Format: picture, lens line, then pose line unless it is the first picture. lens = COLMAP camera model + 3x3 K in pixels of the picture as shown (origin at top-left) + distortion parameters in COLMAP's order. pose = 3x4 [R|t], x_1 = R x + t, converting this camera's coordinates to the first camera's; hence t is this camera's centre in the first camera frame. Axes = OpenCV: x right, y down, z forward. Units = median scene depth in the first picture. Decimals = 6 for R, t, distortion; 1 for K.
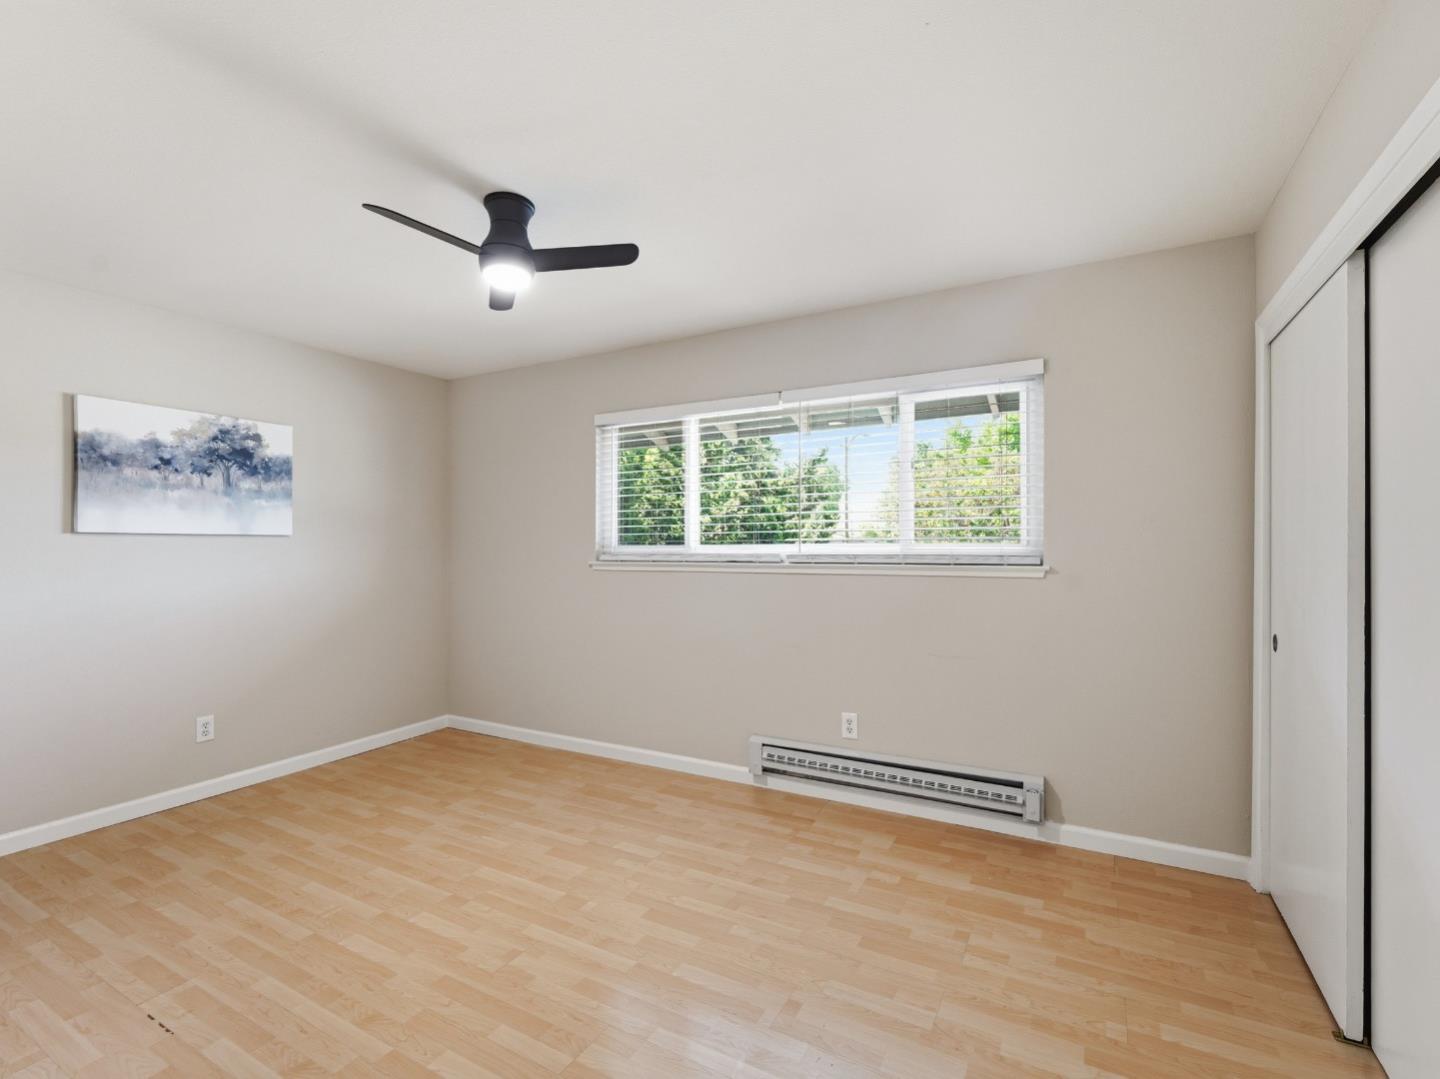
lens RADIAL K [[665.3, 0, 723.3], [0, 665.3, 536.3], [0, 0, 1]] dist [-0.001035, 0.000440]
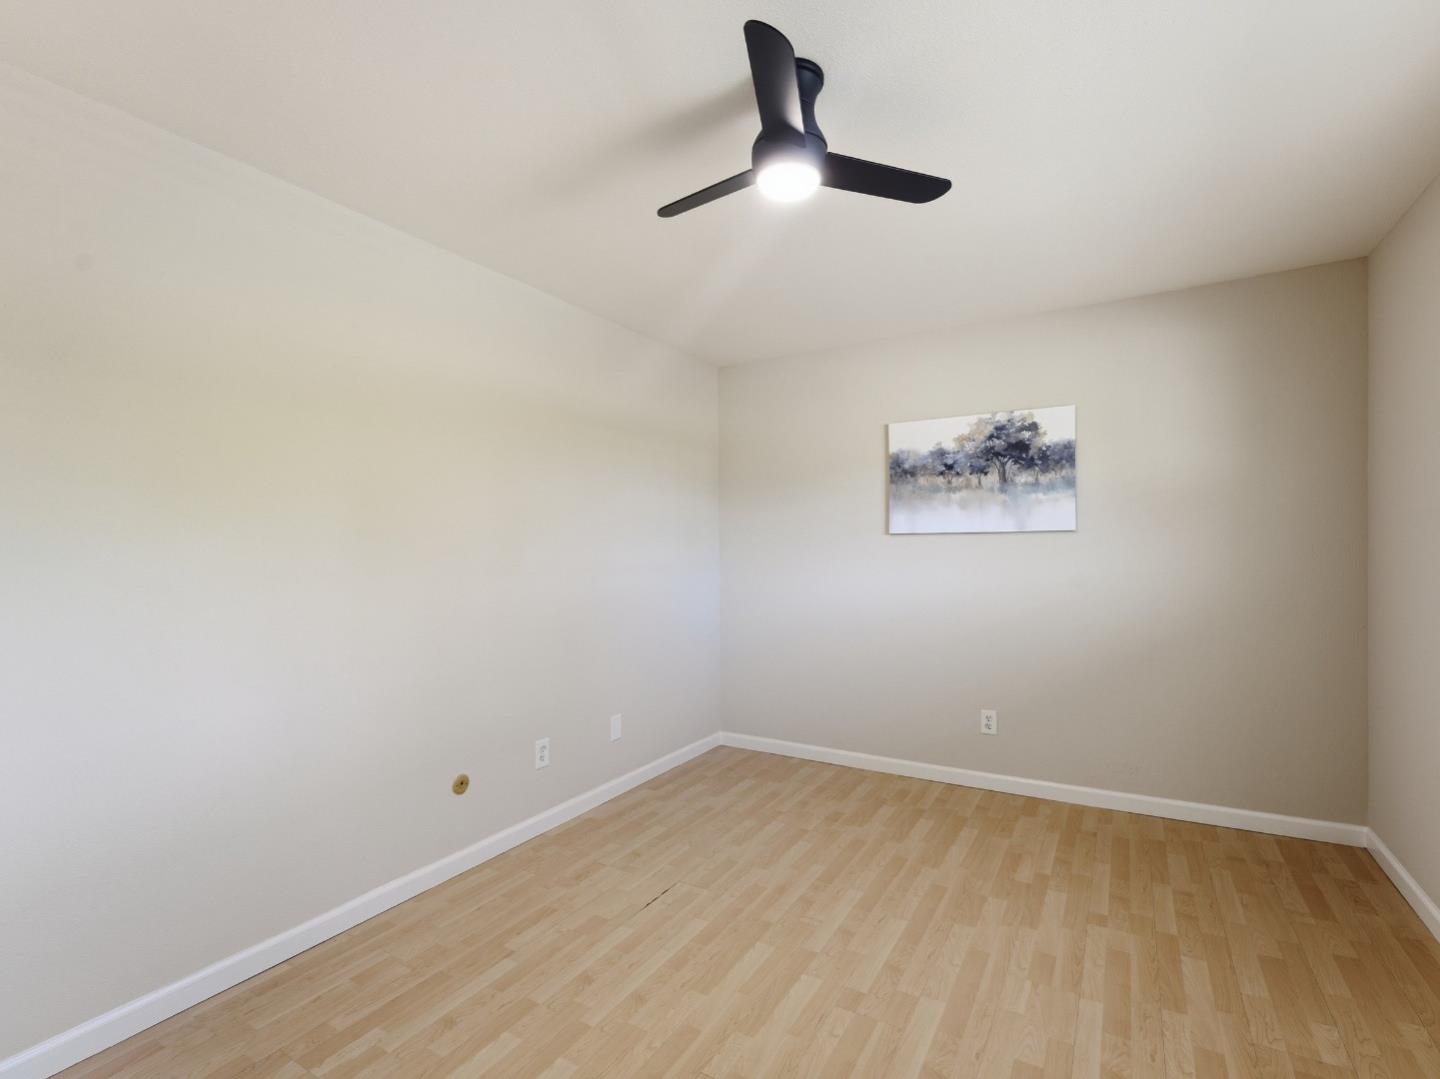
lens RADIAL K [[685.6, 0, 720.0], [0, 685.6, 539.5], [0, 0, 1]] dist [-0.001414, -0.000029]
pose [[-0.039195, -0.009365, -0.999188, 0.306308], [0.024999, 0.999634, -0.010350, 0.009549], [0.998919, -0.025384, -0.038946, 0.661762]]
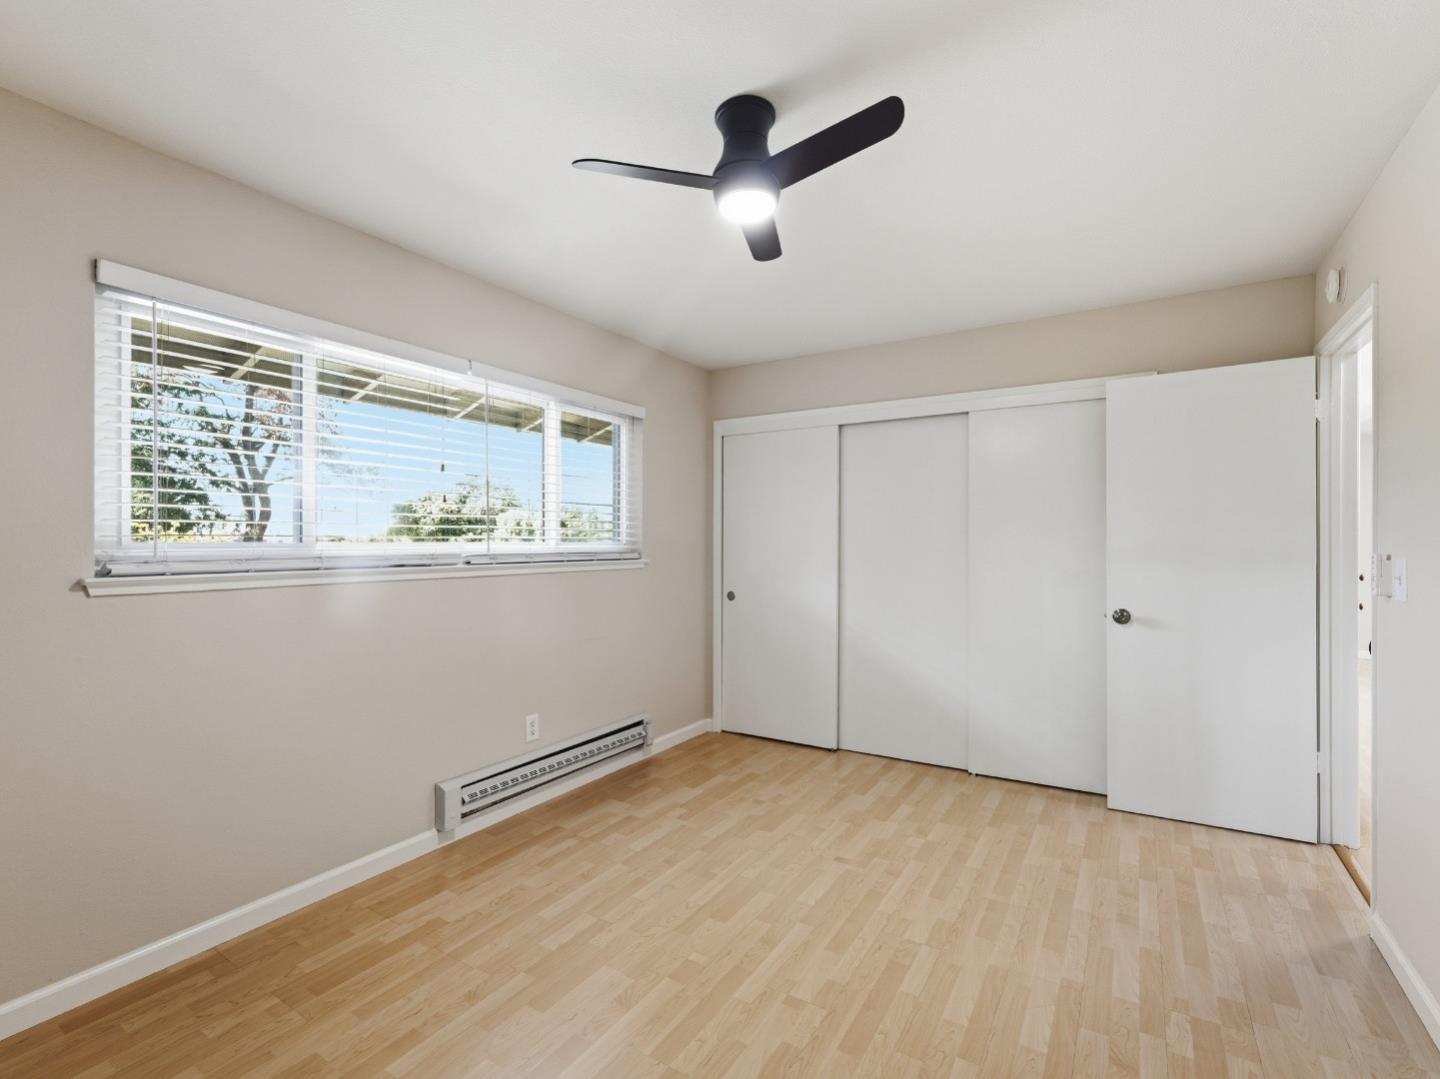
lens RADIAL K [[662.0, 0, 716.5], [0, 662.0, 548.2], [0, 0, 1]] dist [0.000245, 0.000378]
pose [[0.065208, -0.003199, 0.997867, -0.778531], [-0.010722, 0.999935, 0.003907, 0.013298], [-0.997814, -0.010954, 0.065170, 0.679768]]
